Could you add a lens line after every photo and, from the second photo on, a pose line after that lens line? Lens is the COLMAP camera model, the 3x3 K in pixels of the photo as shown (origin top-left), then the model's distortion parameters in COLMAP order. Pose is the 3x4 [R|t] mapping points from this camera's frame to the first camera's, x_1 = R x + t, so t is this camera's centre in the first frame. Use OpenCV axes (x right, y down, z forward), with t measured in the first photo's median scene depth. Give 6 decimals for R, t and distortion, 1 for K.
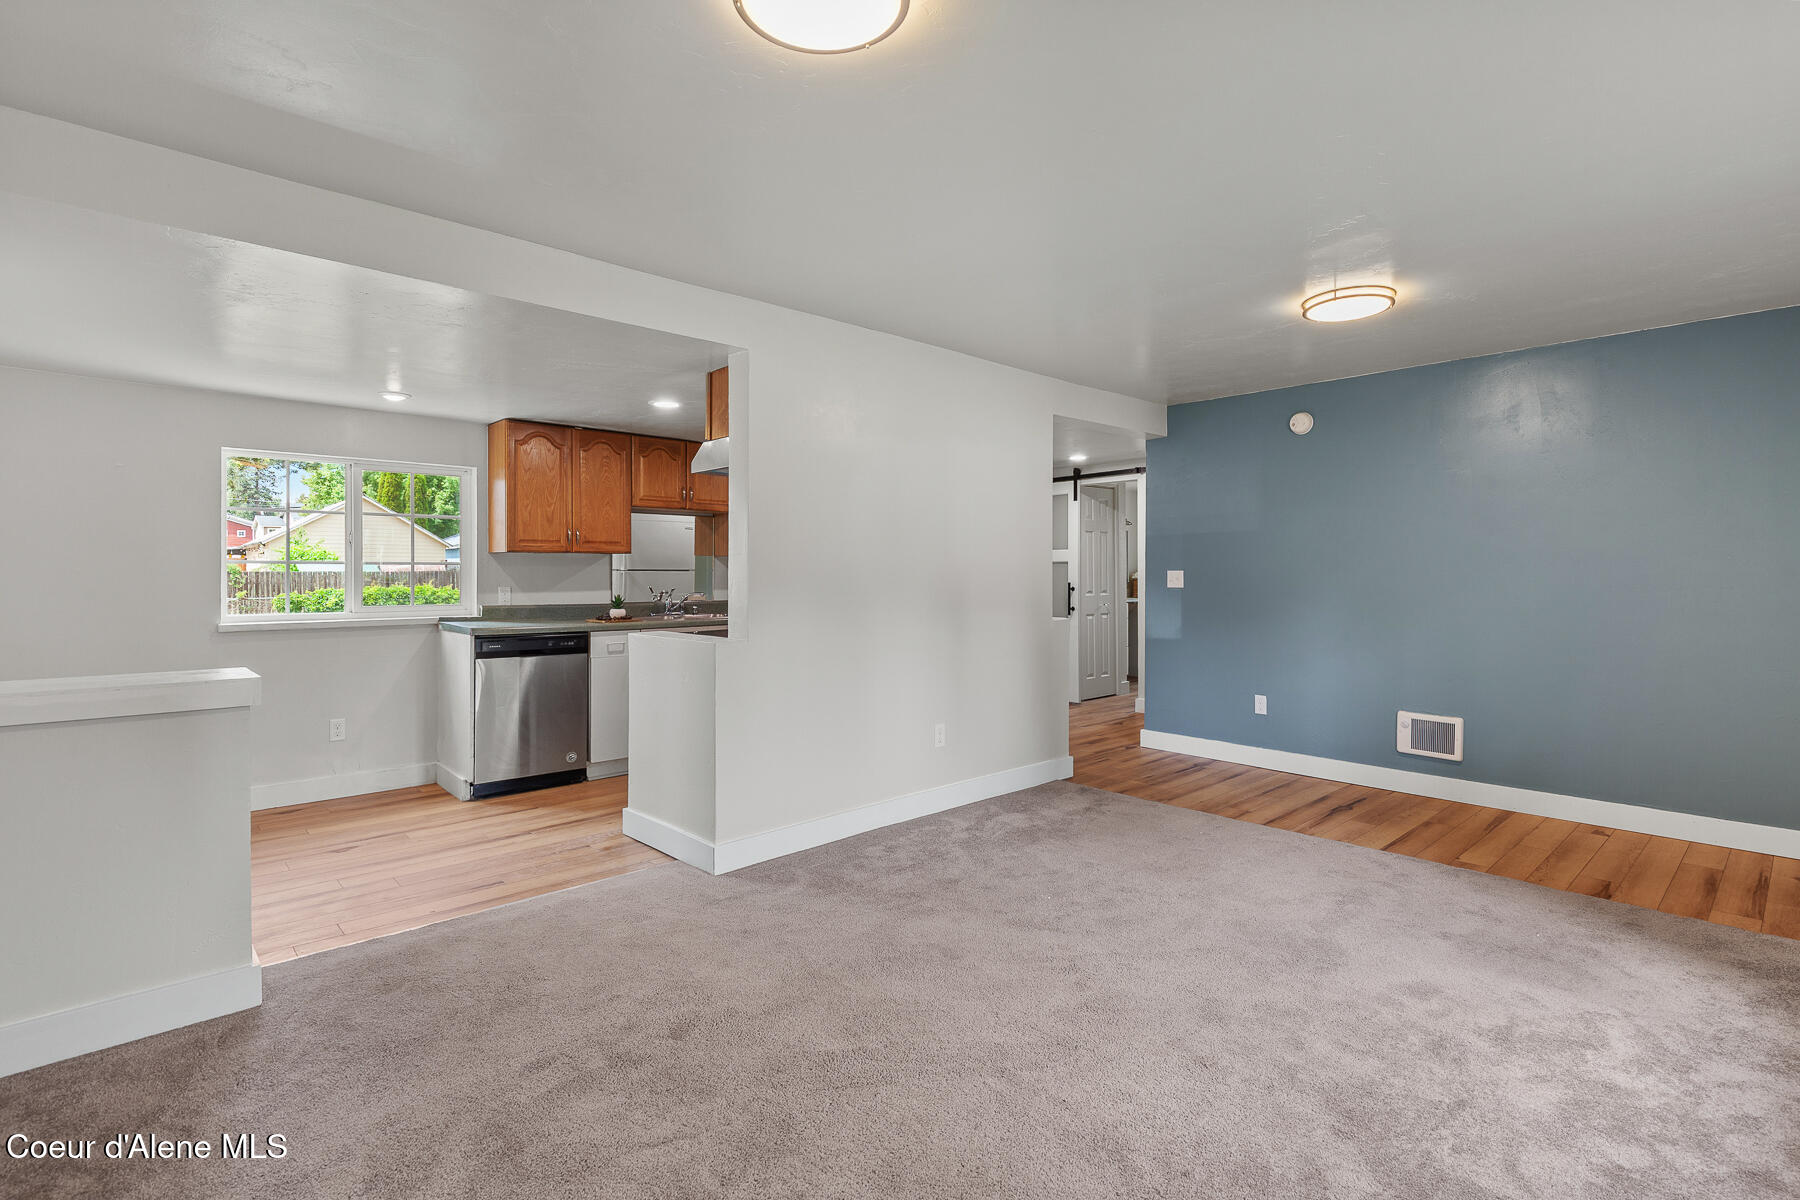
lens RADIAL K [[858.8, 0, 912.0], [0, 858.8, 577.7], [0, 0, 1]] dist [-0.001486, -0.000370]
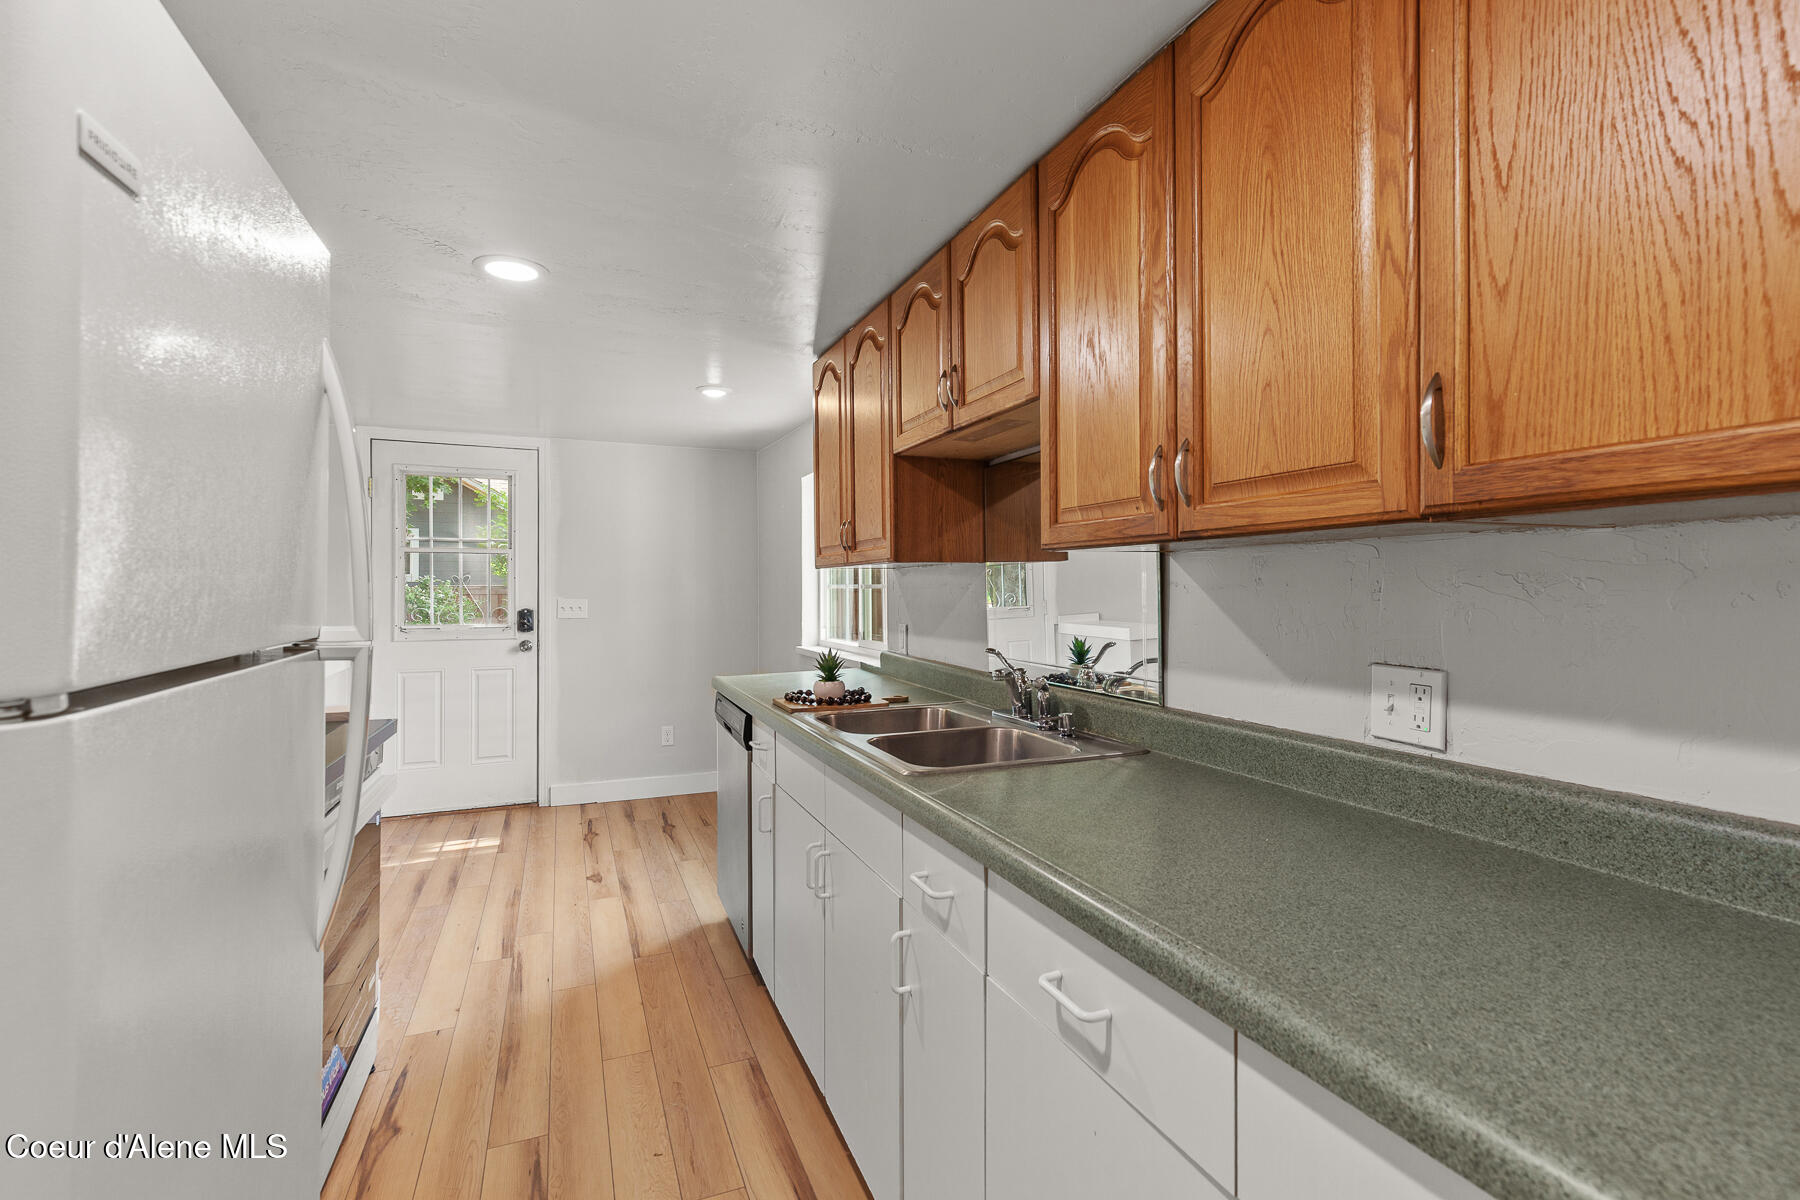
lens RADIAL K [[808.7, 0, 899.0], [0, 808.7, 570.5], [0, 0, 1]] dist [-0.001251, -0.000239]
pose [[-0.349785, -0.021714, -0.936578, 0.074826], [-0.008771, 0.999763, -0.019903, -0.016937], [0.936789, 0.001253, -0.349893, 1.327305]]
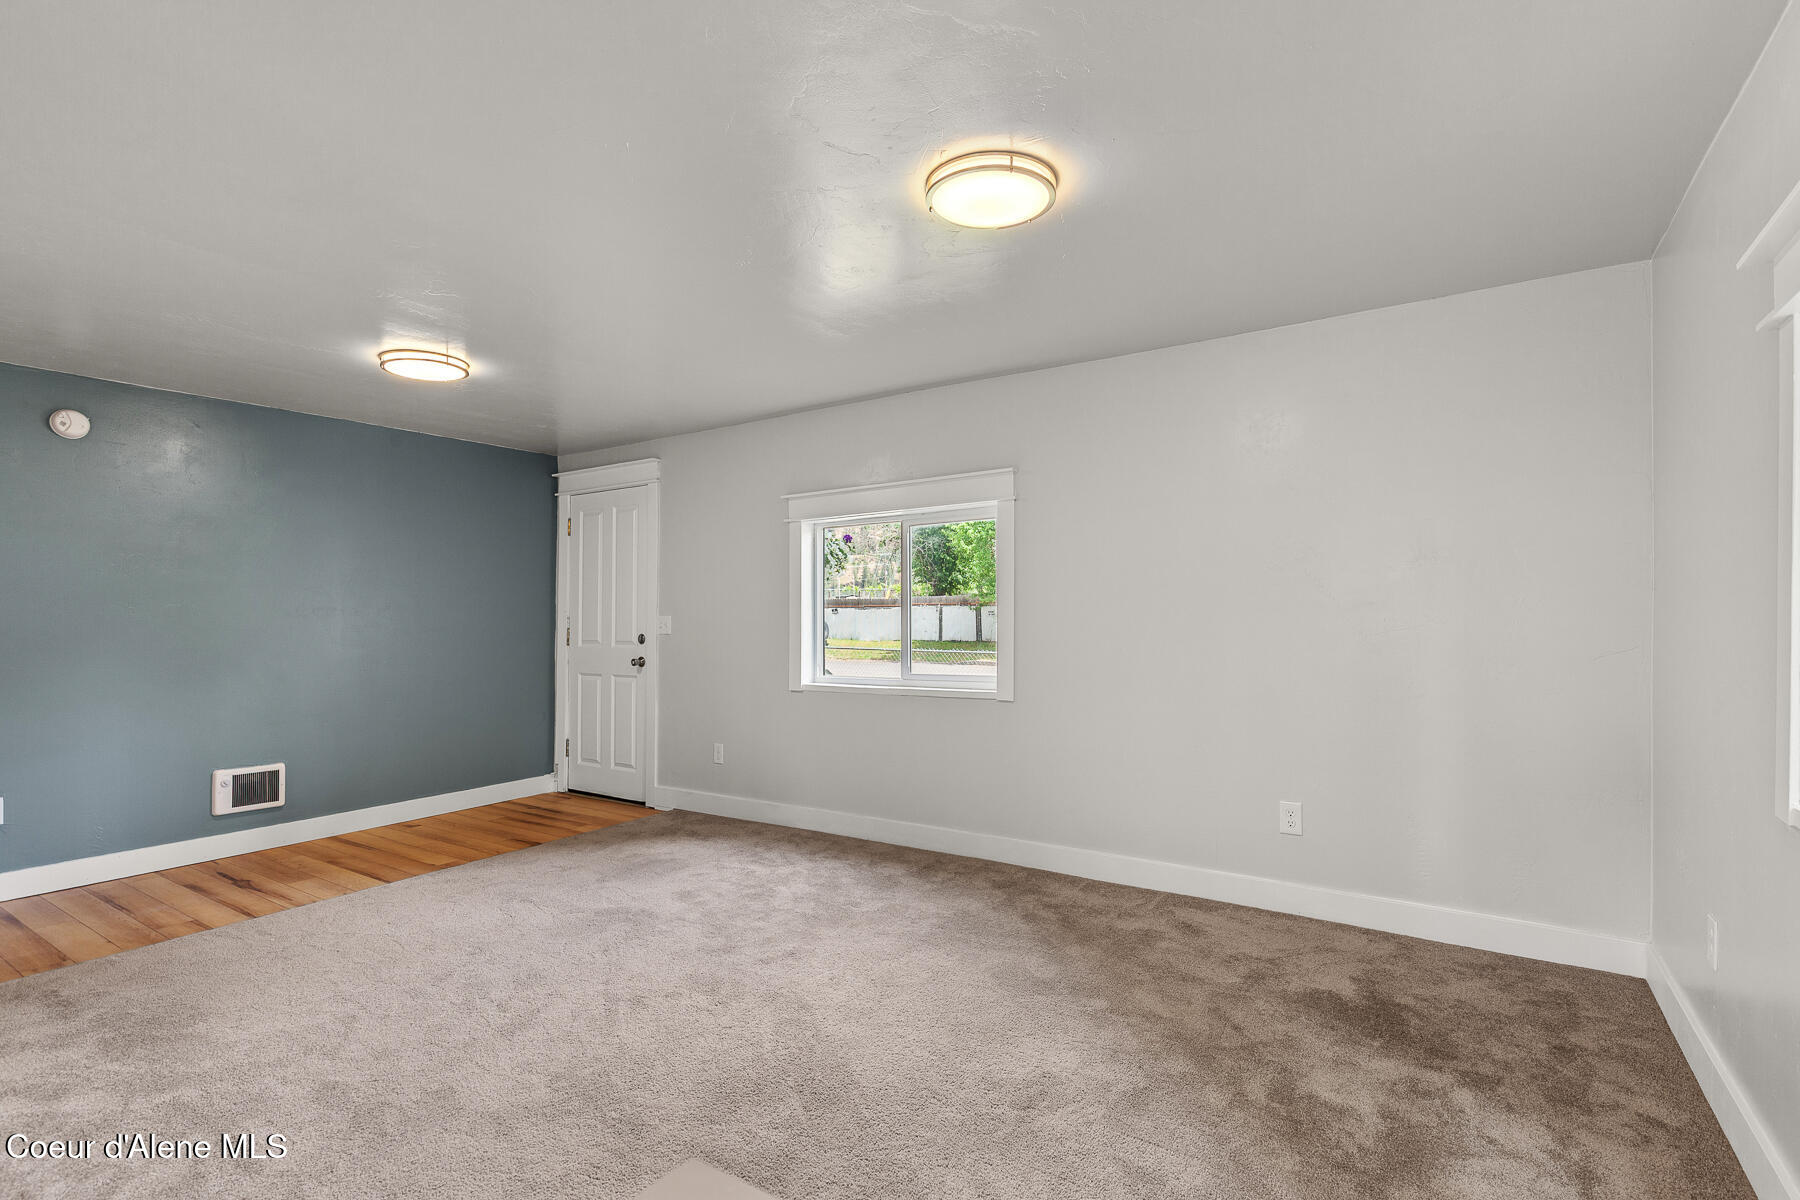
lens RADIAL K [[844.6, 0, 900.9], [0, 844.6, 618.0], [0, 0, 1]] dist [0.009605, -0.000035]
pose [[-0.229124, -0.002695, 0.973393, -0.479397], [0.013618, 0.999889, 0.005974, -0.001794], [-0.973302, 0.014625, -0.229062, 0.503067]]
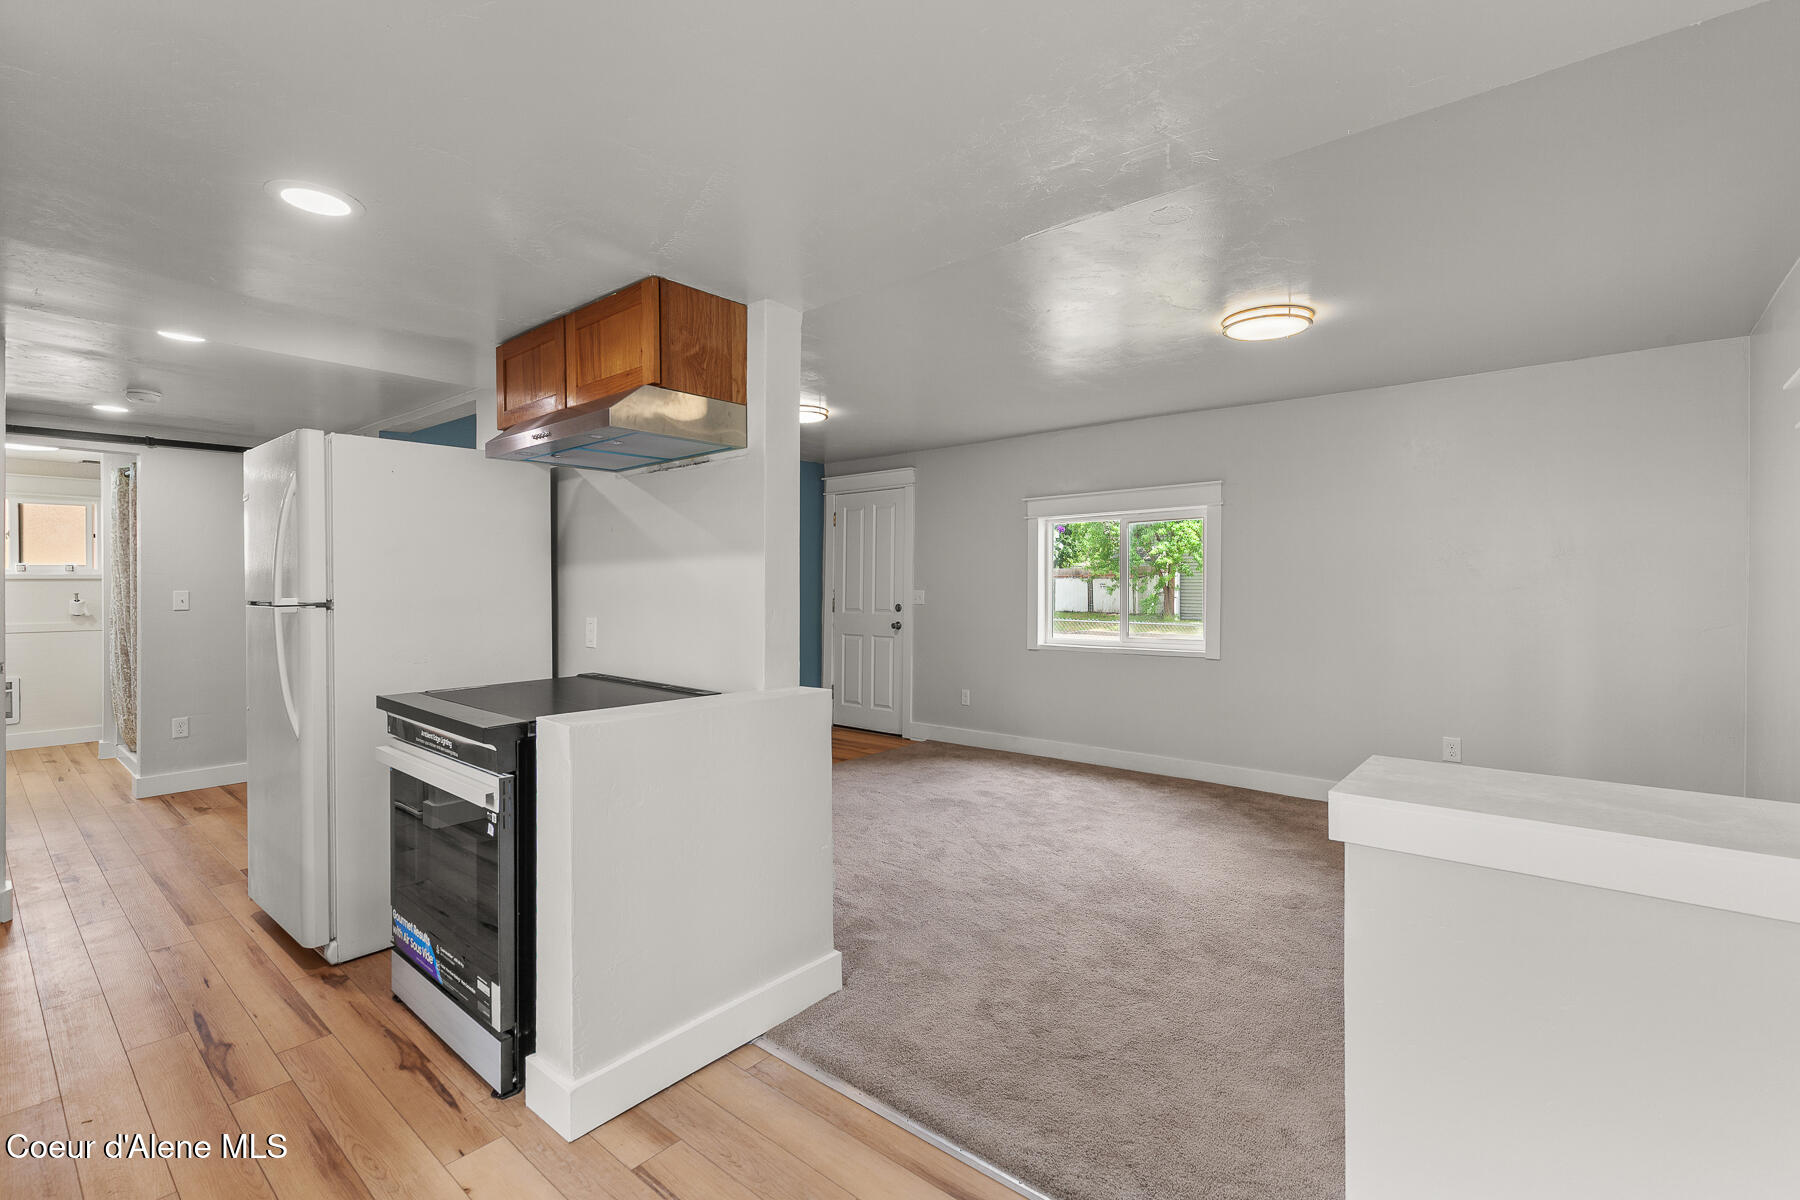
lens RADIAL K [[810.0, 0, 910.4], [0, 810.0, 589.6], [0, 0, 1]] dist [0.002831, 0.000451]
pose [[-0.119882, -0.006284, 0.992768, -0.689879], [0.005224, 0.999962, 0.006960, -0.012898], [-0.992774, 0.006020, -0.119845, 0.734135]]
